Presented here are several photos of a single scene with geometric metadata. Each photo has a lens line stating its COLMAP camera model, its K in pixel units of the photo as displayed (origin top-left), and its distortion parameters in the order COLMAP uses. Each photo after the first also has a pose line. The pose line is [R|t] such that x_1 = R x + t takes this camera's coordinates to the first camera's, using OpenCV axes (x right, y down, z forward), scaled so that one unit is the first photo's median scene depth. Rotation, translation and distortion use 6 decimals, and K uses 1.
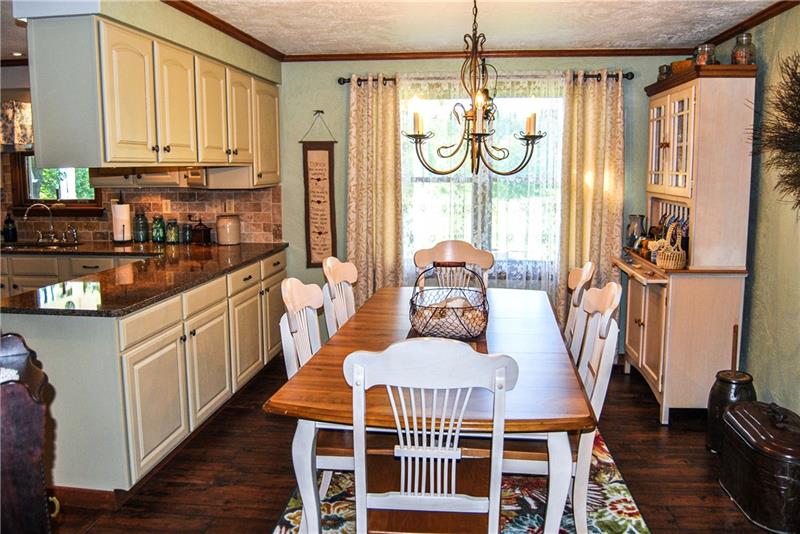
lens RADIAL K [[671.1, 0, 400.6], [0, 671.1, 265.0], [0, 0, 1]] dist [-0.074237, 0.001643]
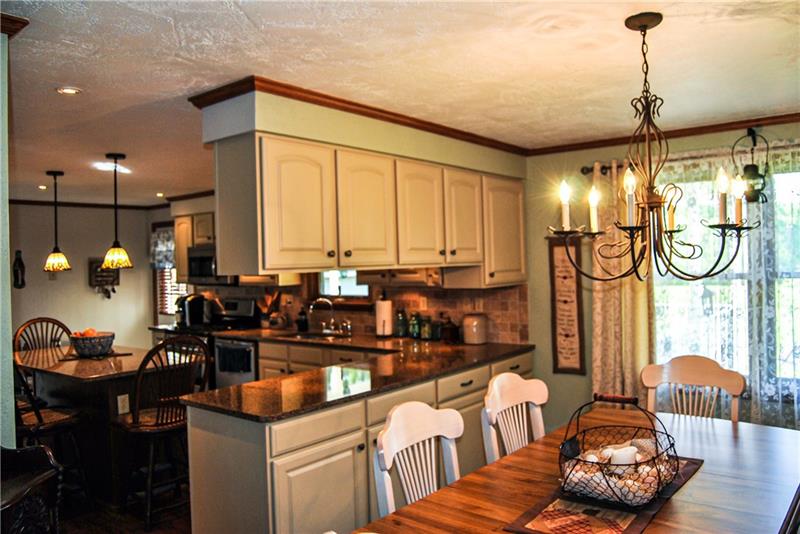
lens RADIAL K [[624.0, 0, 395.8], [0, 624.0, 264.3], [0, 0, 1]] dist [-0.073892, 0.005065]
pose [[0.851449, -0.019145, -0.524088, 0.126944], [-0.051612, 0.991423, -0.120067, -0.030801], [0.521891, 0.129280, 0.843158, 0.152867]]
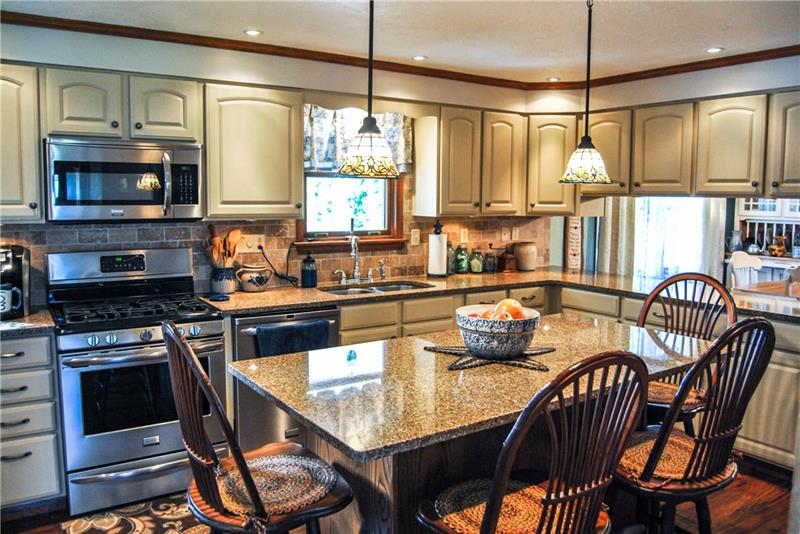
lens RADIAL K [[624.0, 0, 399.6], [0, 624.0, 264.4], [0, 0, 1]] dist [-0.073892, 0.005065]
pose [[0.746825, -0.059706, 0.662335, -1.059965], [0.091765, 0.995686, -0.013715, -0.044615], [-0.658659, 0.071022, 0.749083, 0.401719]]
